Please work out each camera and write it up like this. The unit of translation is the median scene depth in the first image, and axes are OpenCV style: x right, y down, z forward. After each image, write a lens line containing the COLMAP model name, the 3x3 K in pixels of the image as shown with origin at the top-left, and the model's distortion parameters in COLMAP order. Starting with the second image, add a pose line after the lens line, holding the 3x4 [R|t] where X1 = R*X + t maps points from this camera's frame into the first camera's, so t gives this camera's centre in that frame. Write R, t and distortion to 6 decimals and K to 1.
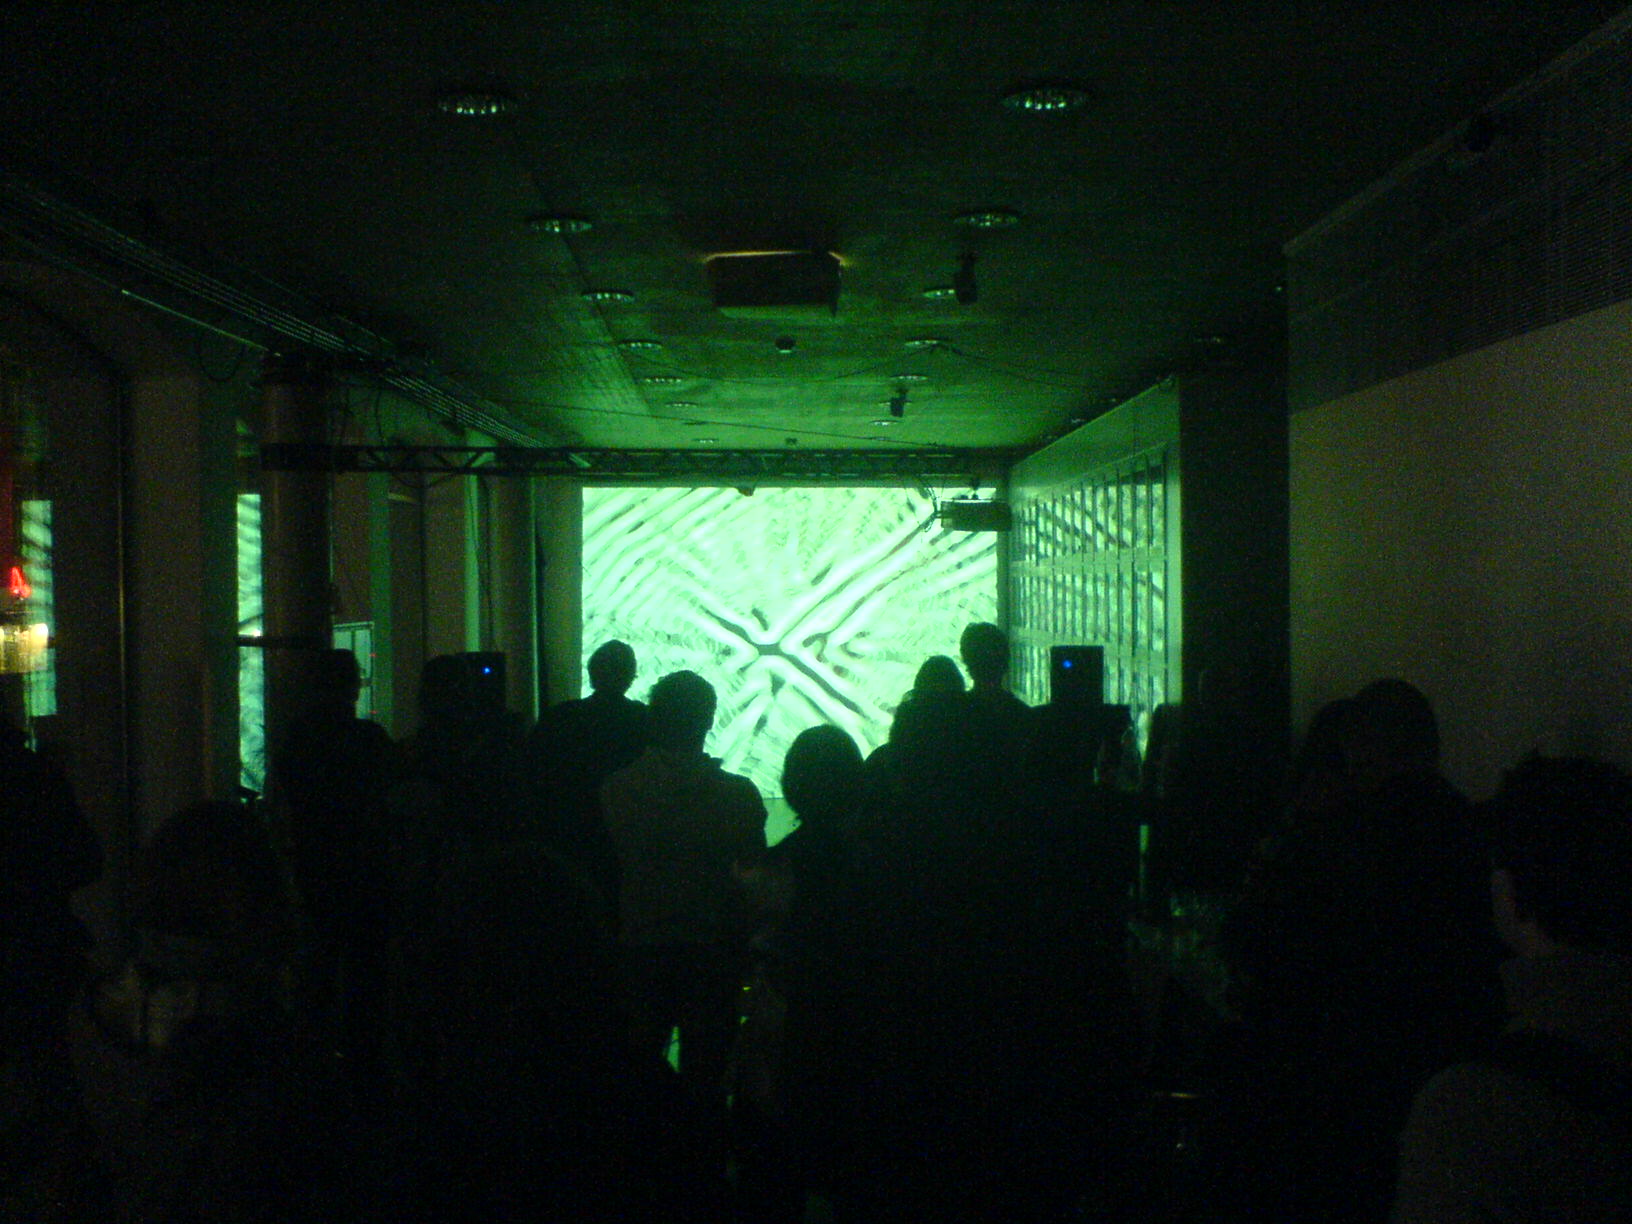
lens RADIAL K [[1677.2, 0, 816.0], [0, 1677.2, 612.0], [0, 0, 1]] dist [-0.018712, -0.014763]
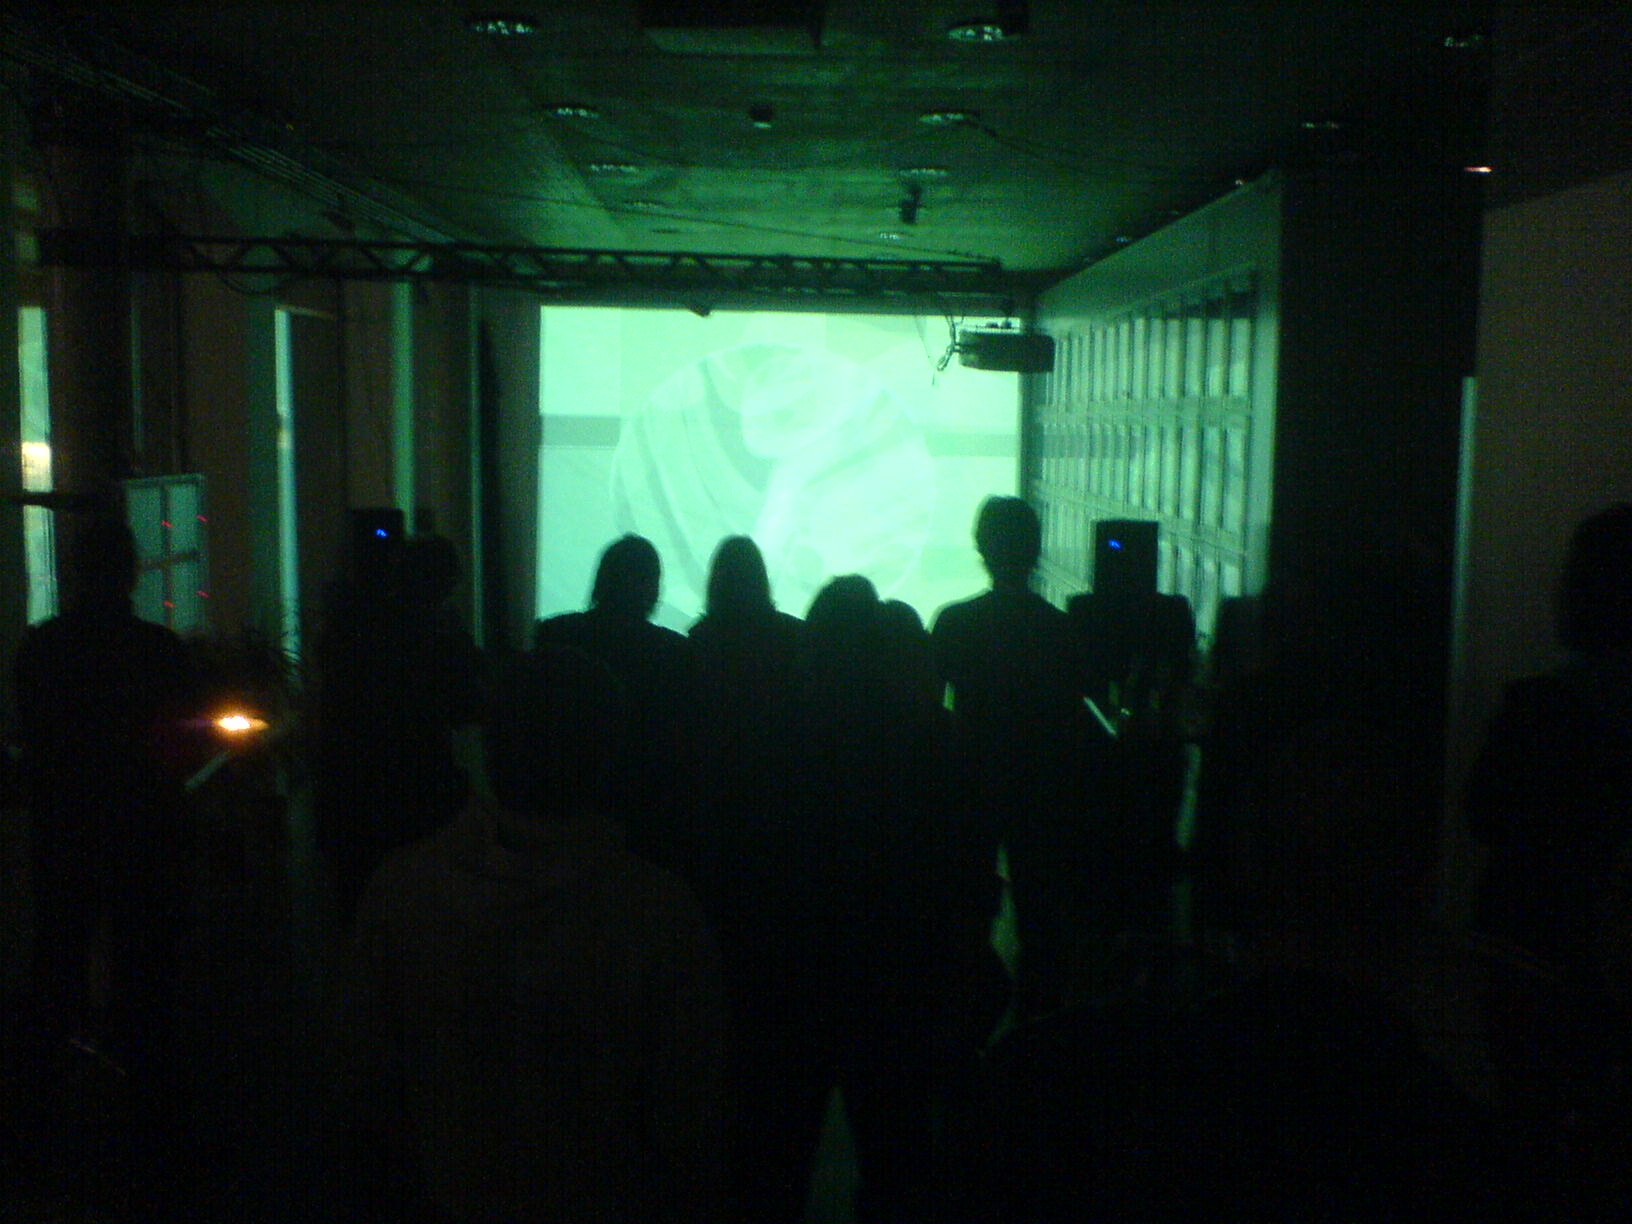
lens RADIAL K [[1677.2, 0, 816.0], [0, 1677.2, 612.0], [0, 0, 1]] dist [-0.018712, -0.014763]
pose [[0.999679, 0.025269, -0.001894, 0.011916], [-0.024953, 0.994683, 0.099917, -0.012243], [0.004409, -0.099838, 0.994994, 0.209624]]
